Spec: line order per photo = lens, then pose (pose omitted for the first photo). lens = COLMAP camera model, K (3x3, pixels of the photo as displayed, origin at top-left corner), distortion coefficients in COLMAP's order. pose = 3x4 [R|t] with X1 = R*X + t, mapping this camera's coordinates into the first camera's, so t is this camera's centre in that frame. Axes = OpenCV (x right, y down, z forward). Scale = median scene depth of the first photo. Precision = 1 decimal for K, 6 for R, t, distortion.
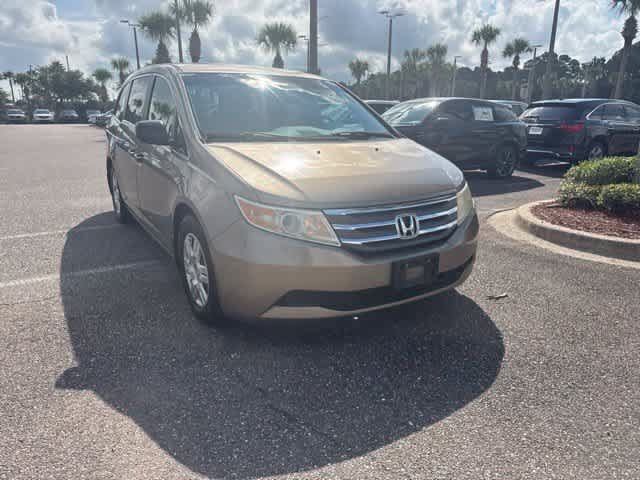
lens RADIAL K [[456.6, 0, 323.1], [0, 456.6, 242.2], [0, 0, 1]] dist [0.020469, -0.019295]
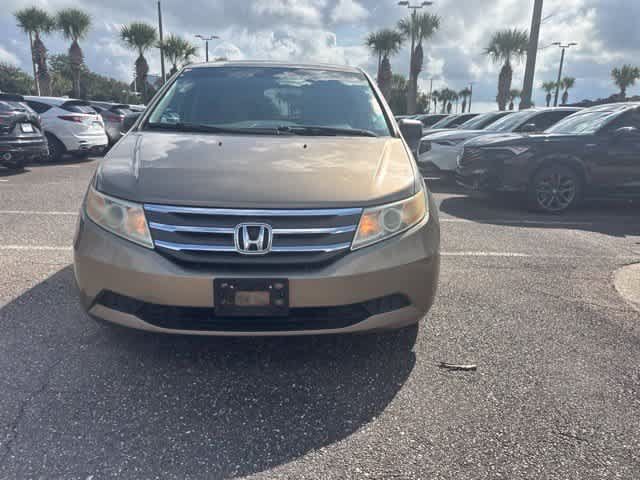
lens RADIAL K [[457.9, 0, 320.0], [0, 457.9, 240.0], [0, 0, 1]] dist [0.012212, -0.009972]
pose [[0.866603, 0.134693, -0.480476, 0.368663], [-0.151865, 0.988396, 0.003170, -0.029409], [0.475328, 0.070220, 0.877002, 0.204376]]
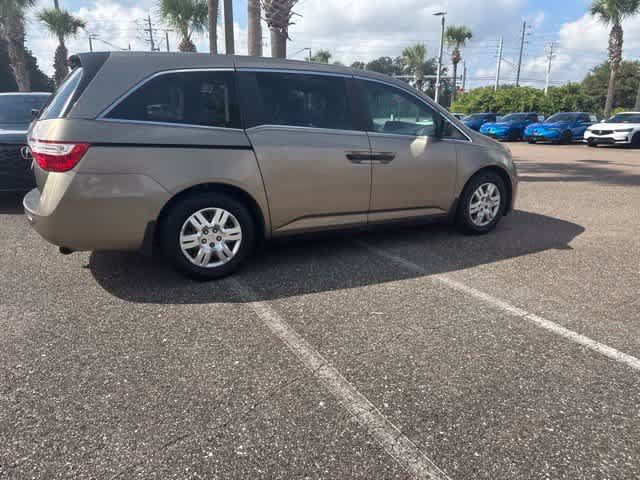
lens RADIAL K [[456.6, 0, 323.1], [0, 456.6, 242.2], [0, 0, 1]] dist [0.020469, -0.019295]
pose [[0.034724, -0.282832, 0.958541, -1.237175], [0.271999, 0.925588, 0.263255, -0.265600], [-0.961671, 0.251581, 0.109070, 0.890199]]
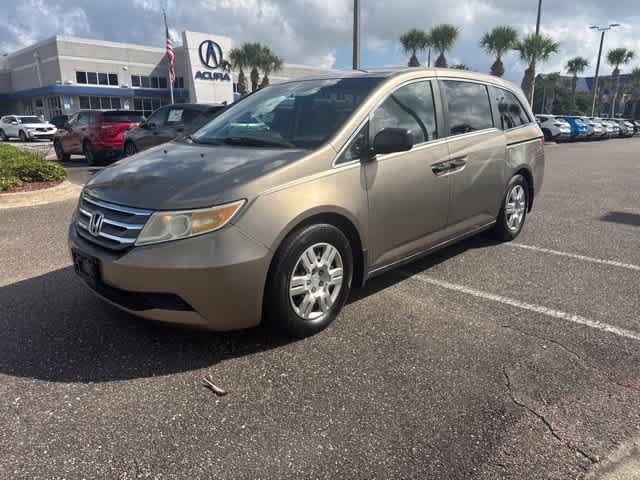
lens RADIAL K [[457.9, 0, 320.0], [0, 457.9, 240.0], [0, 0, 1]] dist [0.012212, -0.009972]
pose [[0.238825, 0.235966, -0.941957, 0.727501], [-0.263100, 0.949468, 0.171141, -0.174730], [0.934741, 0.206956, 0.288839, 0.660037]]
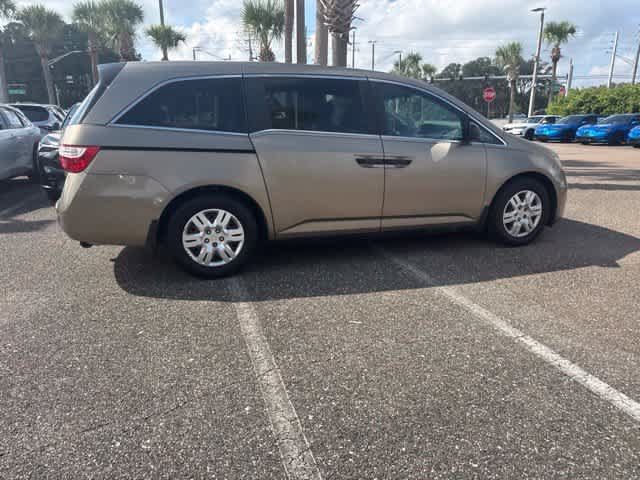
lens RADIAL K [[456.6, 0, 323.1], [0, 456.6, 242.2], [0, 0, 1]] dist [0.020469, -0.019295]
pose [[0.230754, -0.269169, 0.935041, -1.208462], [0.277410, 0.939291, 0.201932, -0.222904], [-0.932629, 0.212793, 0.291415, 0.746639]]
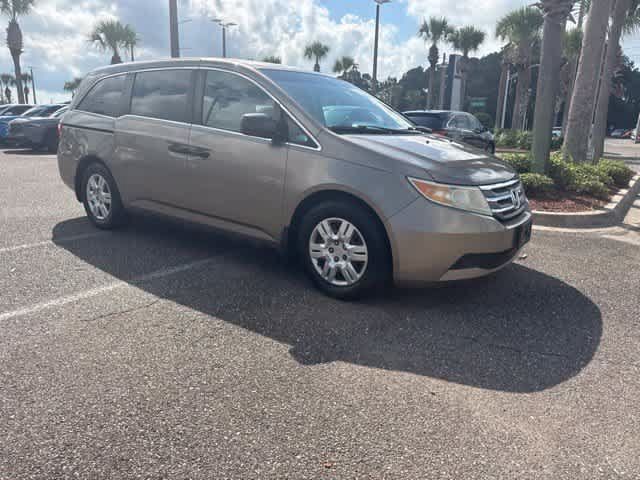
lens RADIAL K [[456.6, 0, 325.3], [0, 456.6, 236.7], [0, 0, 1]] dist [0.031213, -0.032742]
pose [[0.925833, -0.074510, 0.370515, -0.433859], [0.085547, 0.996244, -0.013420, 0.022975], [-0.368123, 0.044121, 0.928729, 0.009357]]
